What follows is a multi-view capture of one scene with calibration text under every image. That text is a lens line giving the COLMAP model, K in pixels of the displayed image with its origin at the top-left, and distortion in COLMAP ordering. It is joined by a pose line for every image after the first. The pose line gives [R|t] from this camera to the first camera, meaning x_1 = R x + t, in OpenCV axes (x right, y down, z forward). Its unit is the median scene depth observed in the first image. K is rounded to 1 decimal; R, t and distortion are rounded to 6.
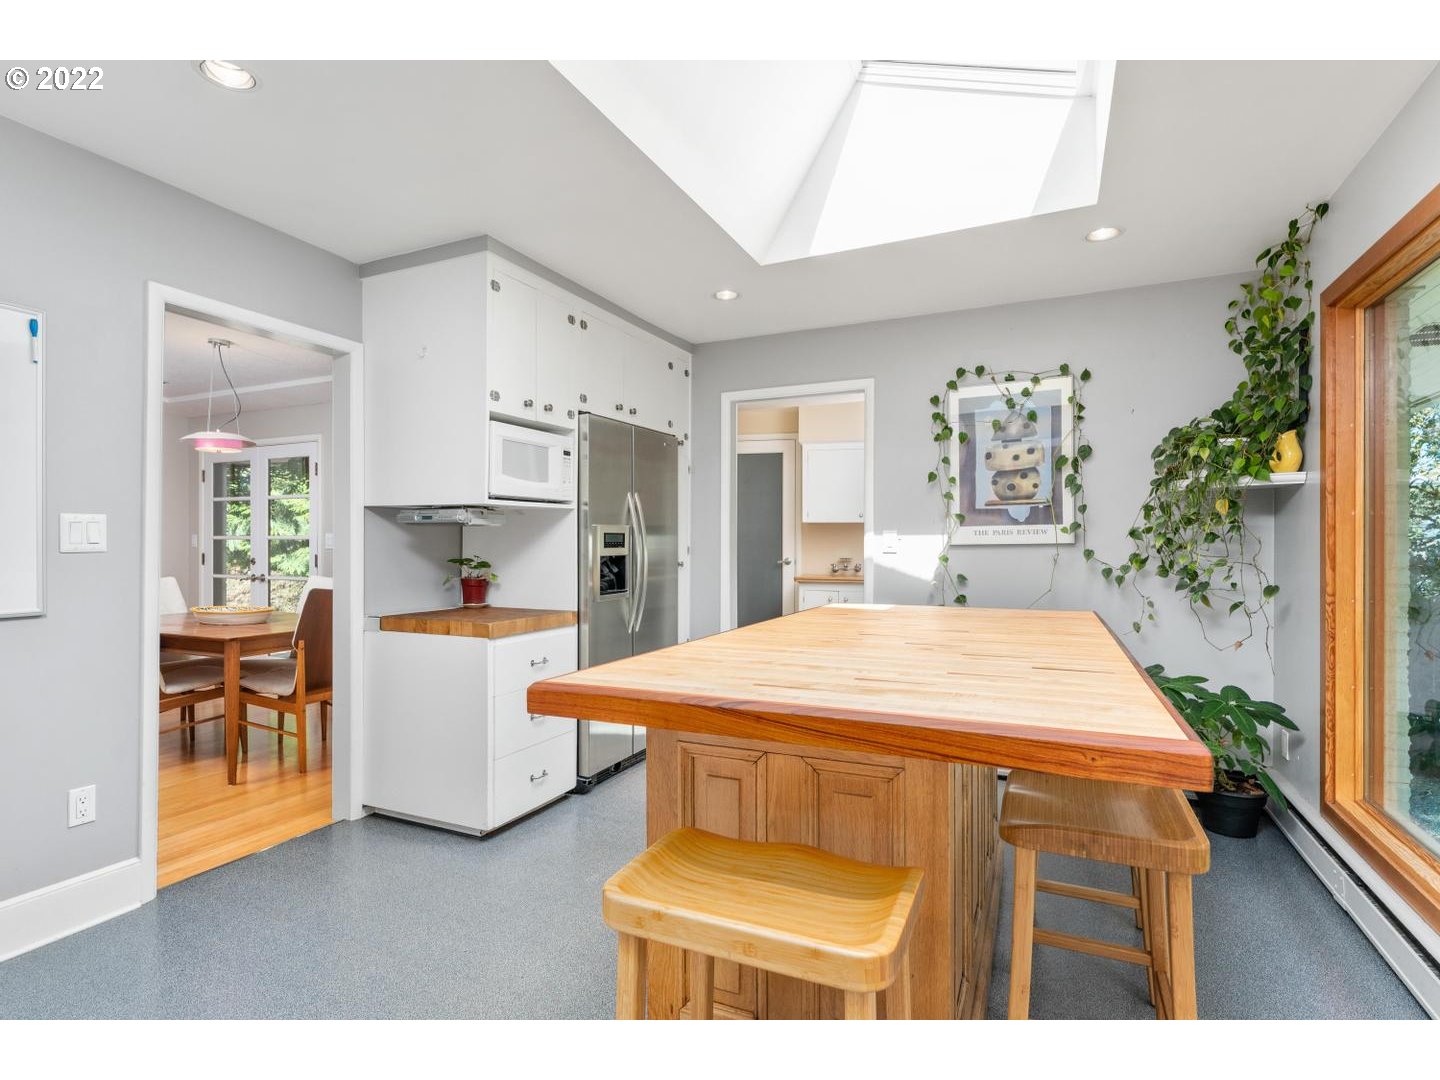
lens RADIAL K [[734.1, 0, 720.0], [0, 734.1, 540.0], [0, 0, 1]] dist [0.002495, 0.001050]
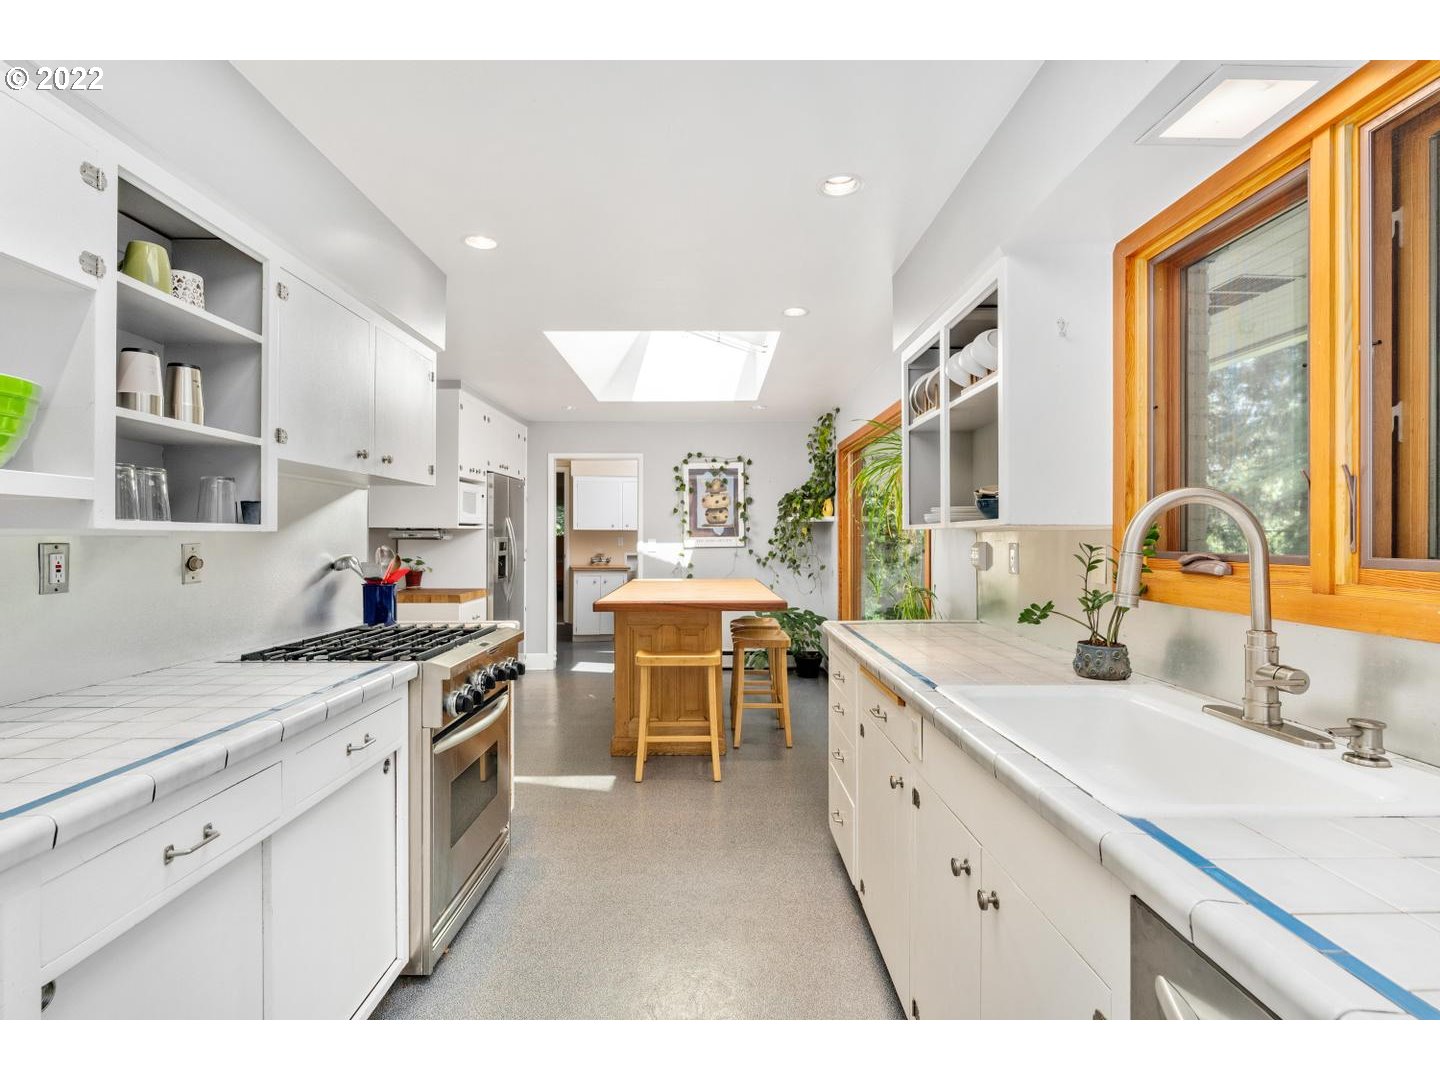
lens RADIAL K [[734.1, 0, 720.0], [0, 734.1, 540.0], [0, 0, 1]] dist [0.002495, 0.001050]
pose [[0.900336, -0.003820, 0.435179, -0.449325], [-0.001186, 0.999936, 0.011231, -0.035375], [-0.435194, -0.010628, 0.900274, -0.774659]]
